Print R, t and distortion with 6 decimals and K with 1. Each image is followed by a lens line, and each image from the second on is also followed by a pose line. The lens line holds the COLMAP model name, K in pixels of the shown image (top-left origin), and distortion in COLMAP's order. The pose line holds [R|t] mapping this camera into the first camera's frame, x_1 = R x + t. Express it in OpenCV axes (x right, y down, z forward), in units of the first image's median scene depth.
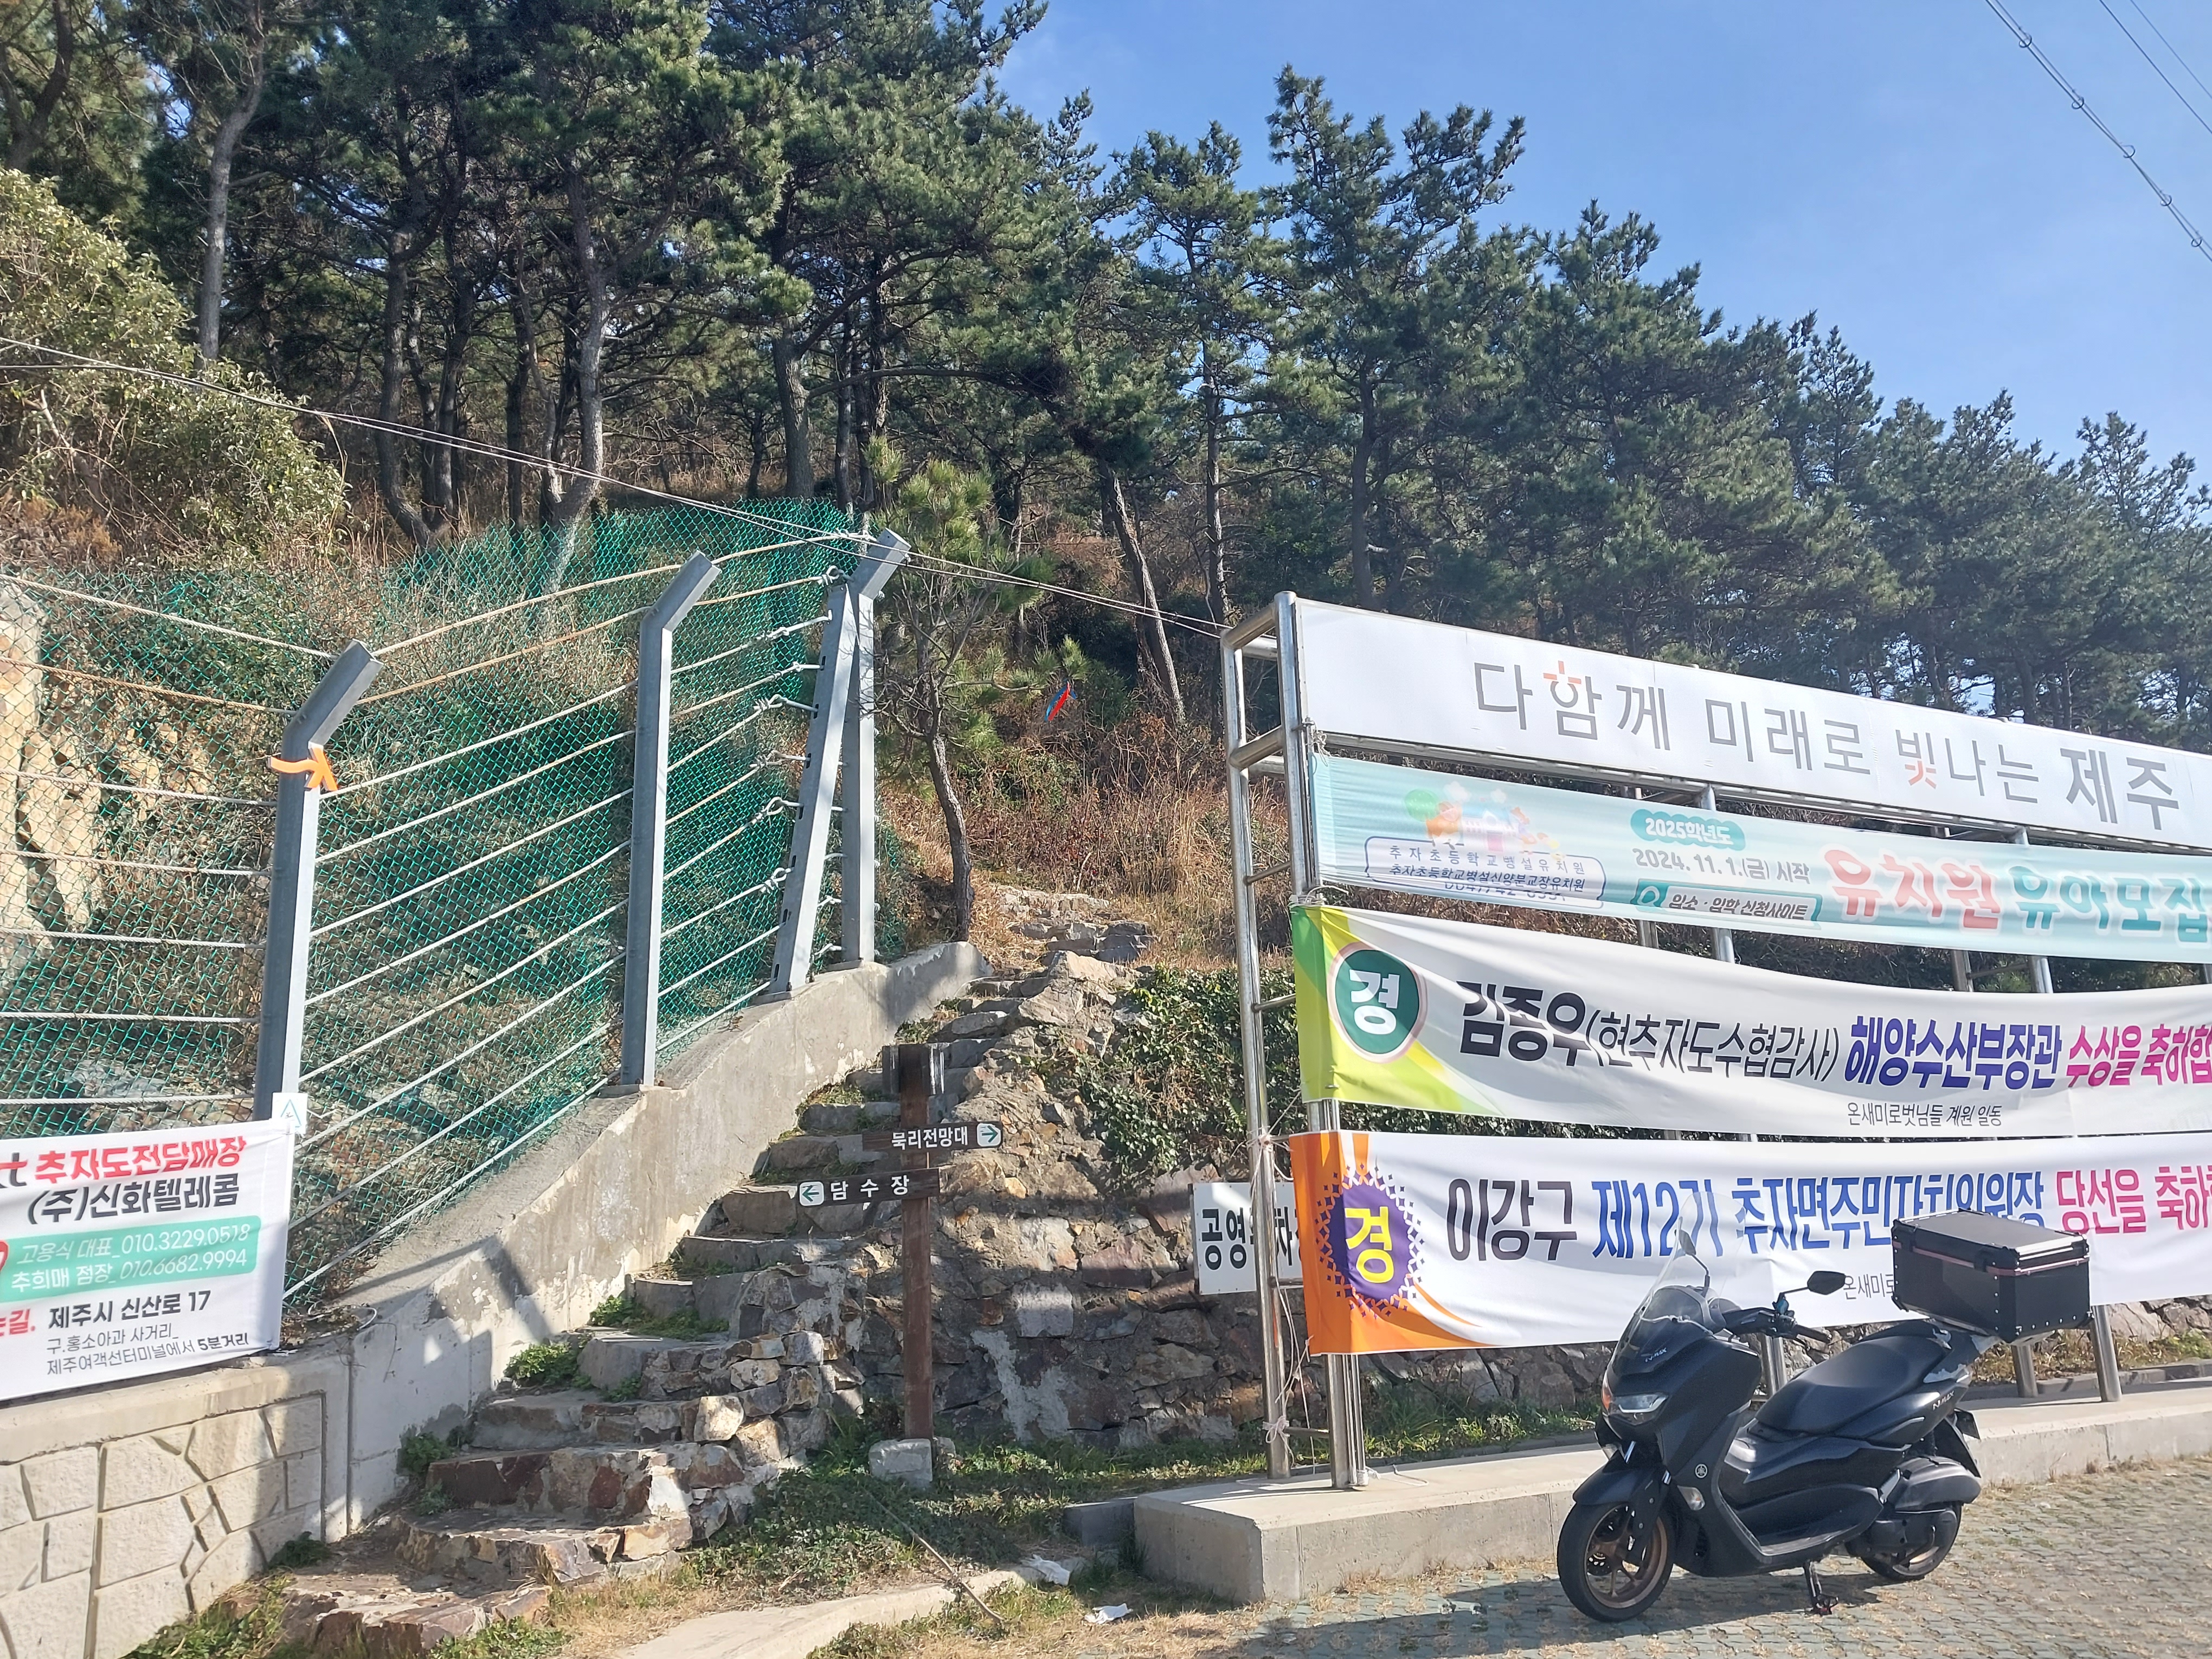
lens RADIAL K [[1721.4, 0, 1106.0], [0, 1721.4, 829.5], [0, 0, 1]] dist [0.057885, -0.007720]
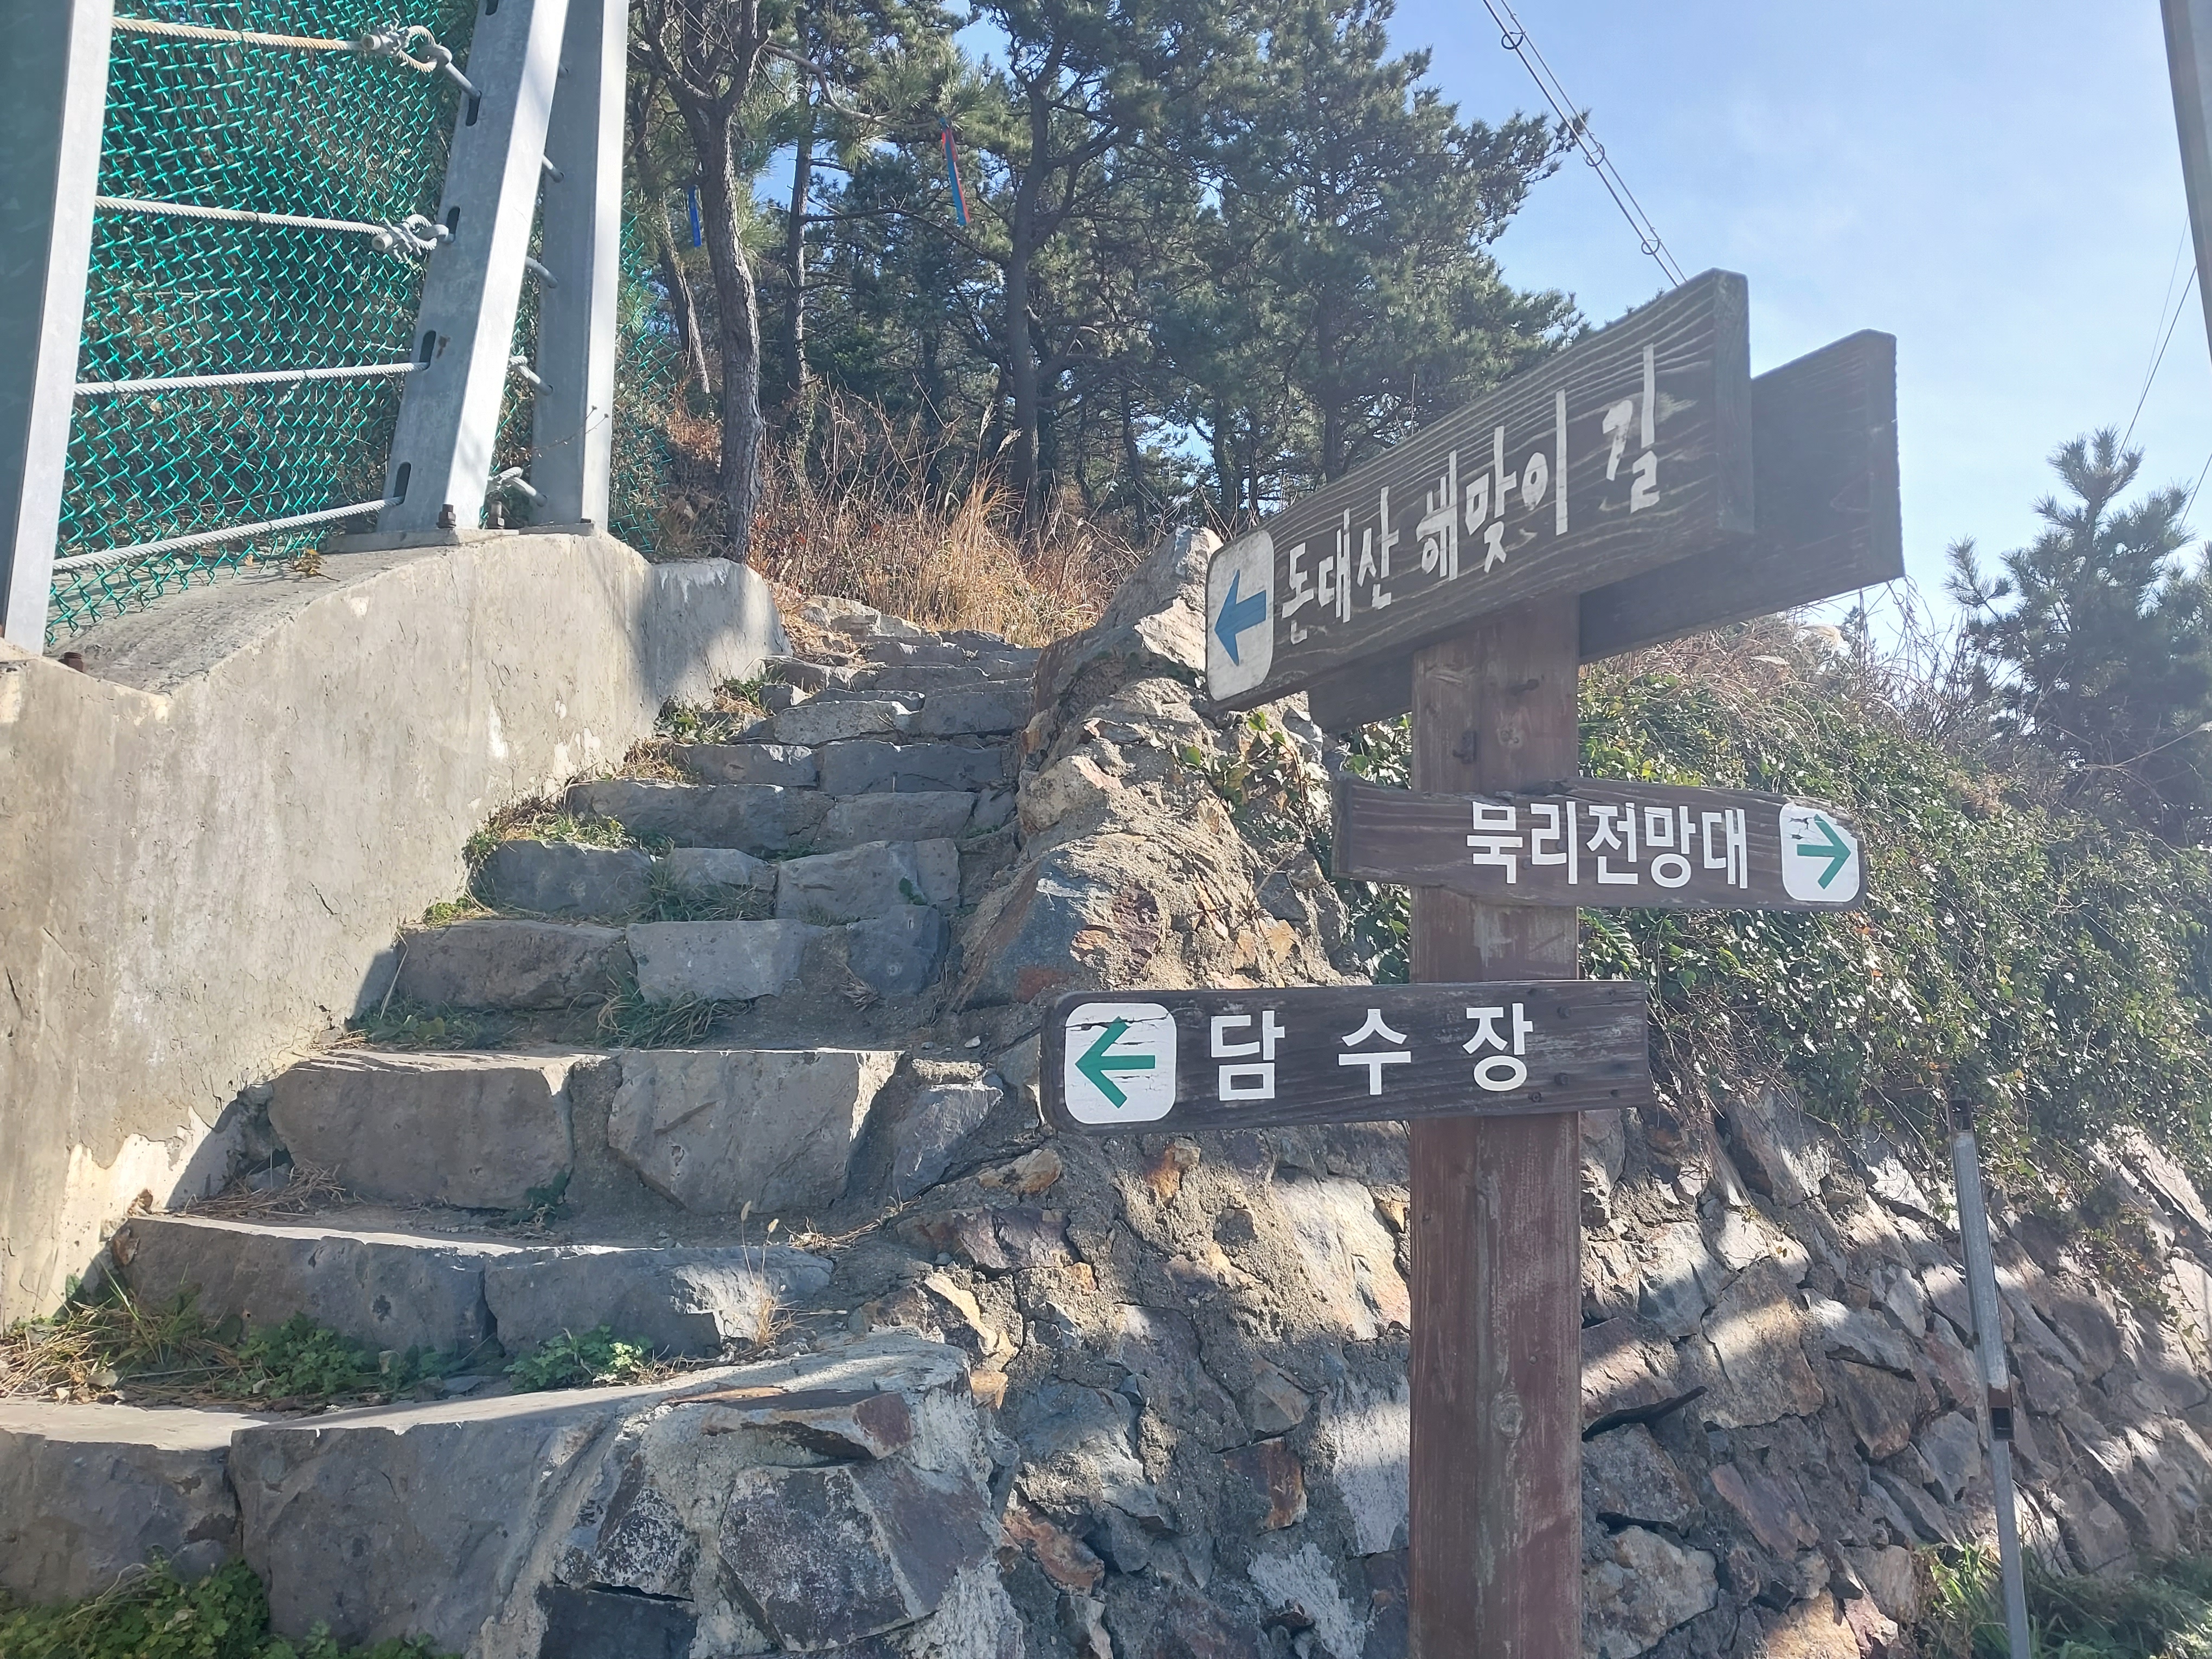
lens RADIAL K [[1721.4, 0, 1106.0], [0, 1721.4, 829.5], [0, 0, 1]] dist [0.057885, -0.007720]
pose [[0.929919, 0.095612, 0.355119, -0.189665], [-0.109508, 0.993801, 0.019188, 0.141808], [-0.351083, -0.056732, 0.934624, 0.643480]]
